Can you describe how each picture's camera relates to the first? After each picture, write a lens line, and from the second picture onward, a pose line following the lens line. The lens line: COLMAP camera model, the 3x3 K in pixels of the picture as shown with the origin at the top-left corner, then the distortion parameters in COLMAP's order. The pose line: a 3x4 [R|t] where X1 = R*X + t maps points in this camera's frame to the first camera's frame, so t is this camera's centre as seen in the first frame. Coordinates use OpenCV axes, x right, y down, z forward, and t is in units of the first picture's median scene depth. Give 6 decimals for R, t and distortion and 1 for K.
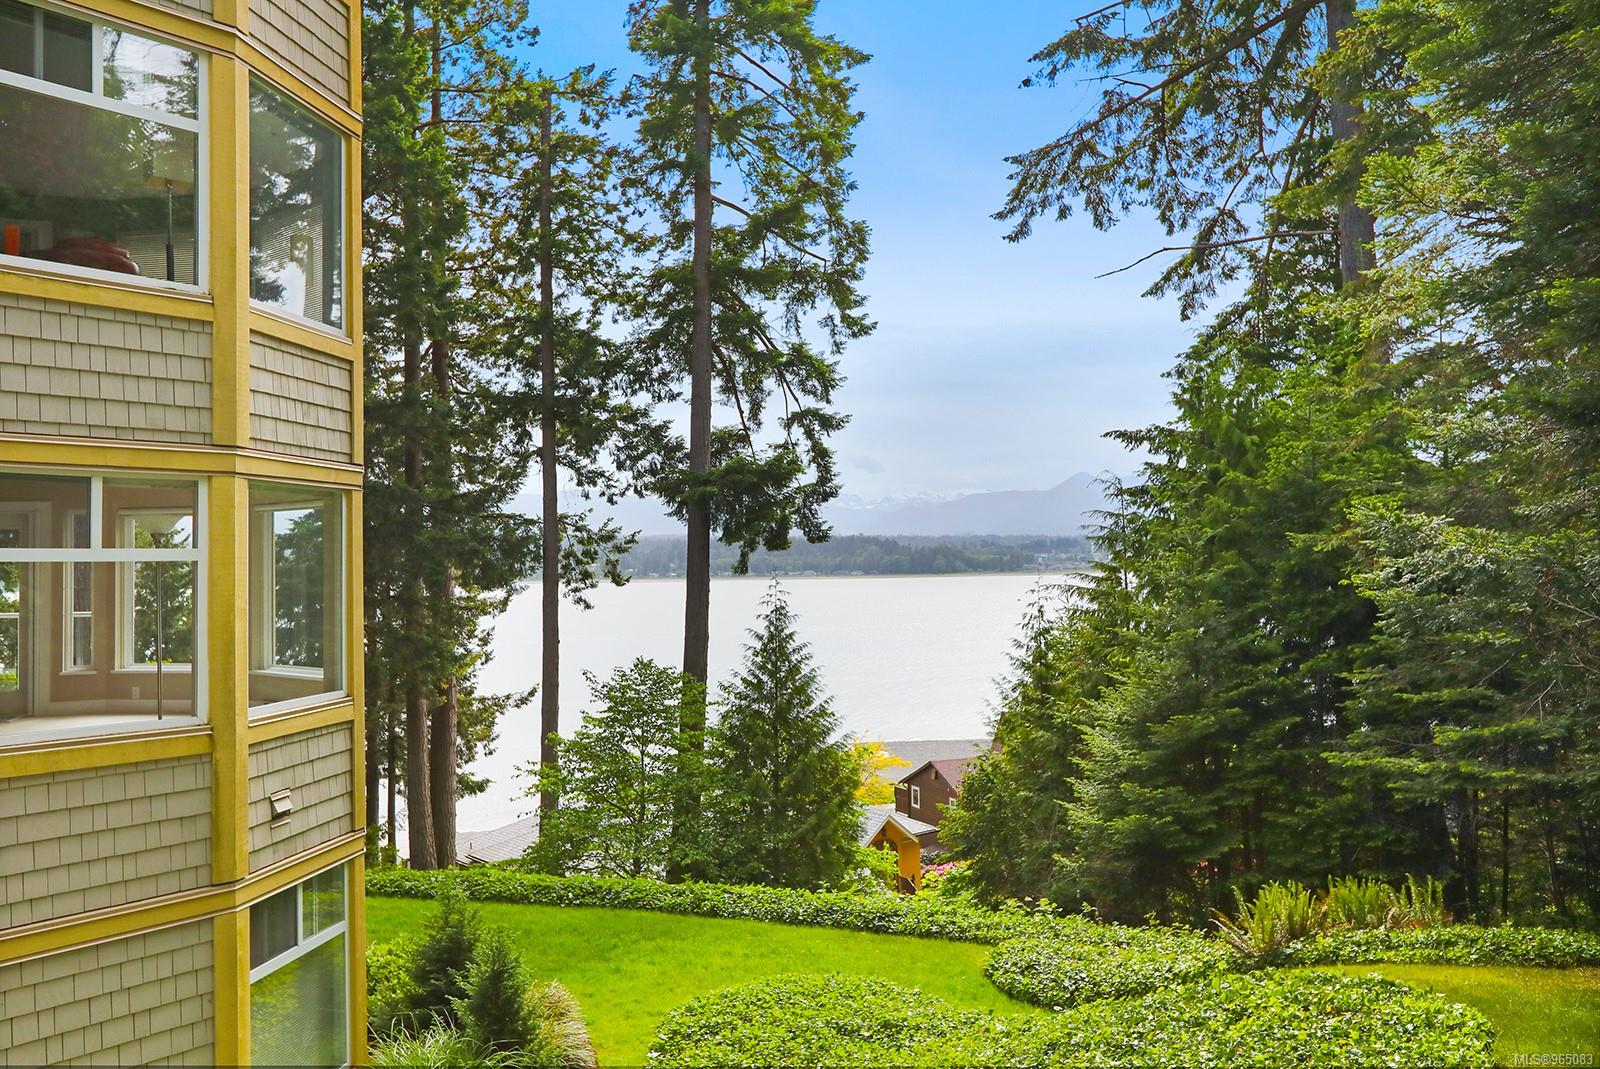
lens RADIAL K [[1249.0, 0, 800.0], [0, 1249.0, 534.5], [0, 0, 1]] dist [0.040754, -0.000673]
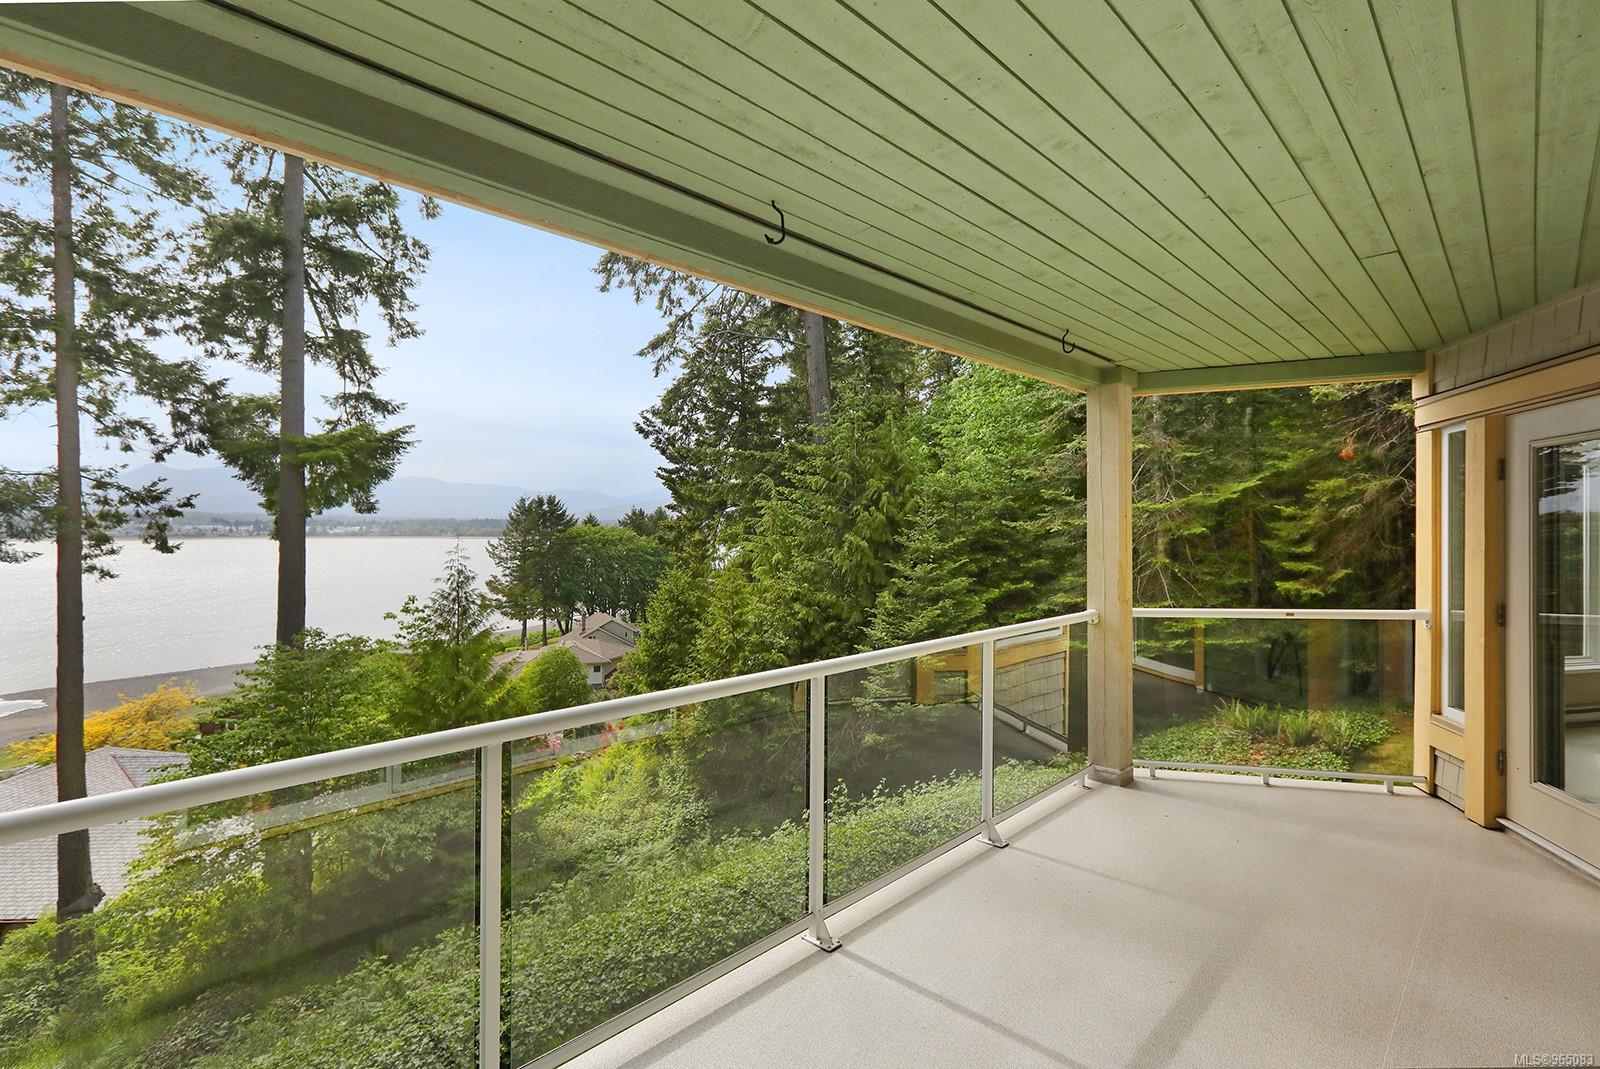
lens RADIAL K [[735.8, 0, 786.9], [0, 735.8, 534.7], [0, 0, 1]] dist [0.000259, 0.000798]
pose [[0.583460, 0.013661, 0.812027, -0.302361], [-0.031206, 0.999497, 0.005607, 0.011187], [-0.811542, -0.028611, 0.583593, 0.312206]]
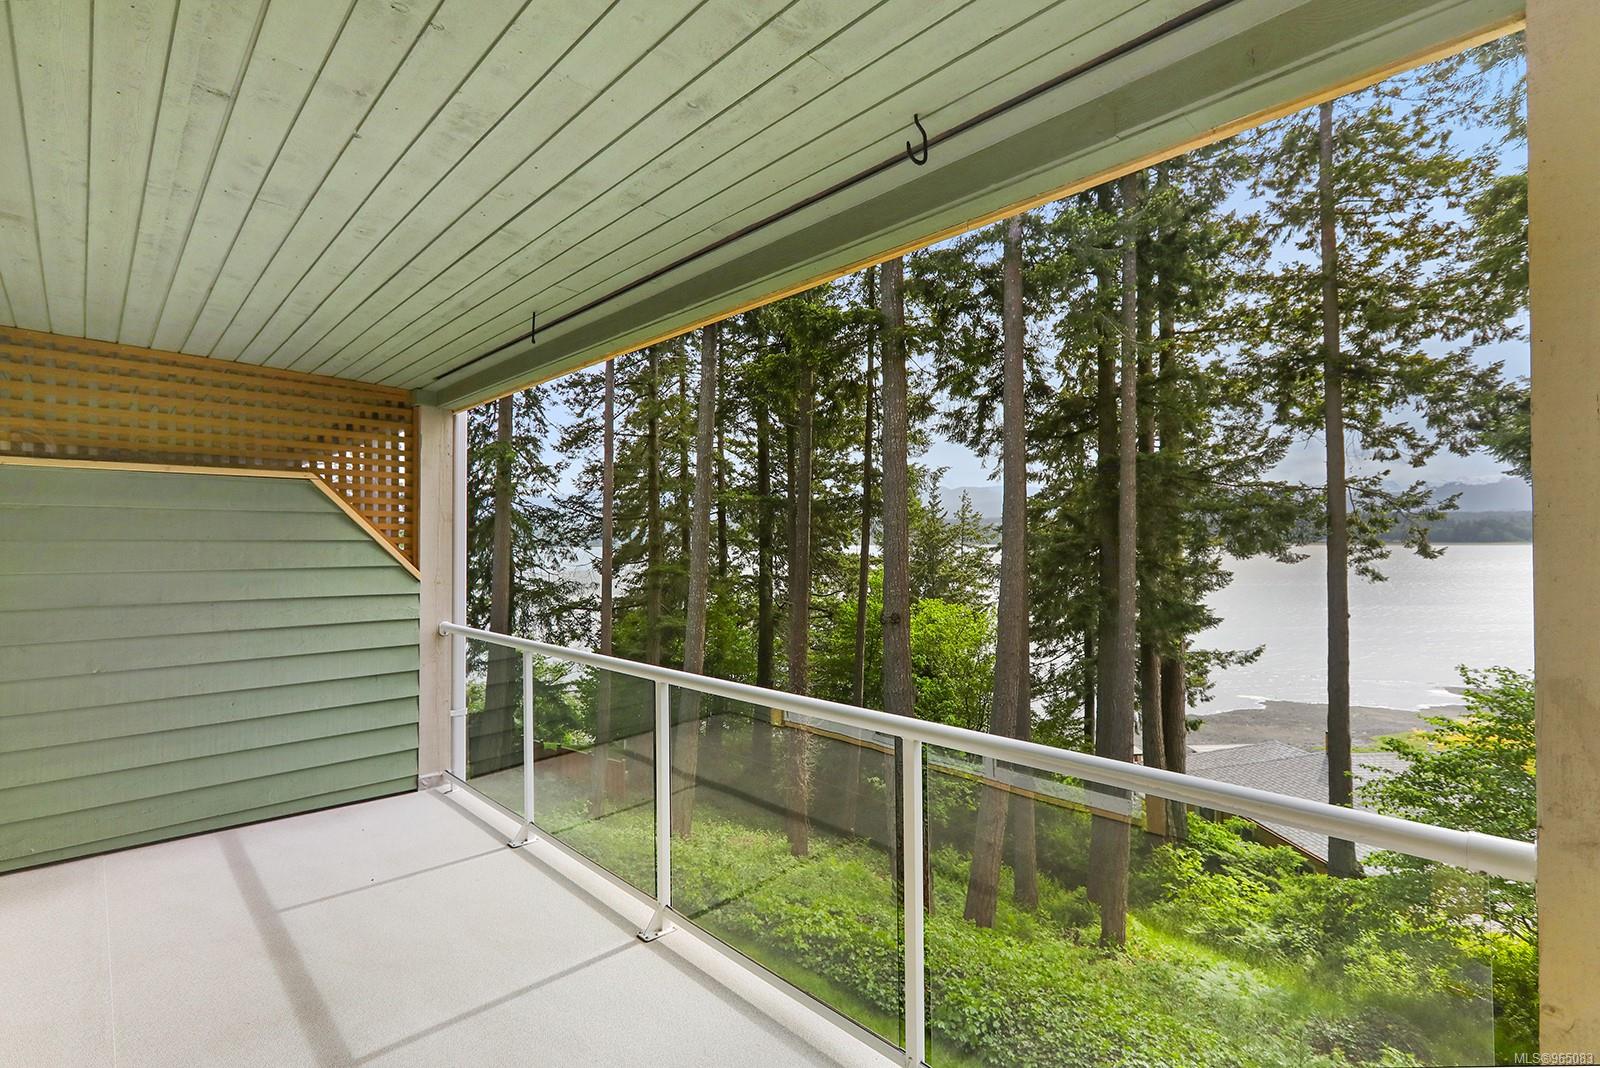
lens RADIAL K [[735.8, 0, 786.9], [0, 735.8, 534.2], [0, 0, 1]] dist [0.000259, 0.000798]
pose [[0.804541, 0.003777, -0.593885, -0.192753], [0.010844, 0.999720, 0.021048, 0.008779], [0.593798, -0.023374, 0.804275, 0.298807]]
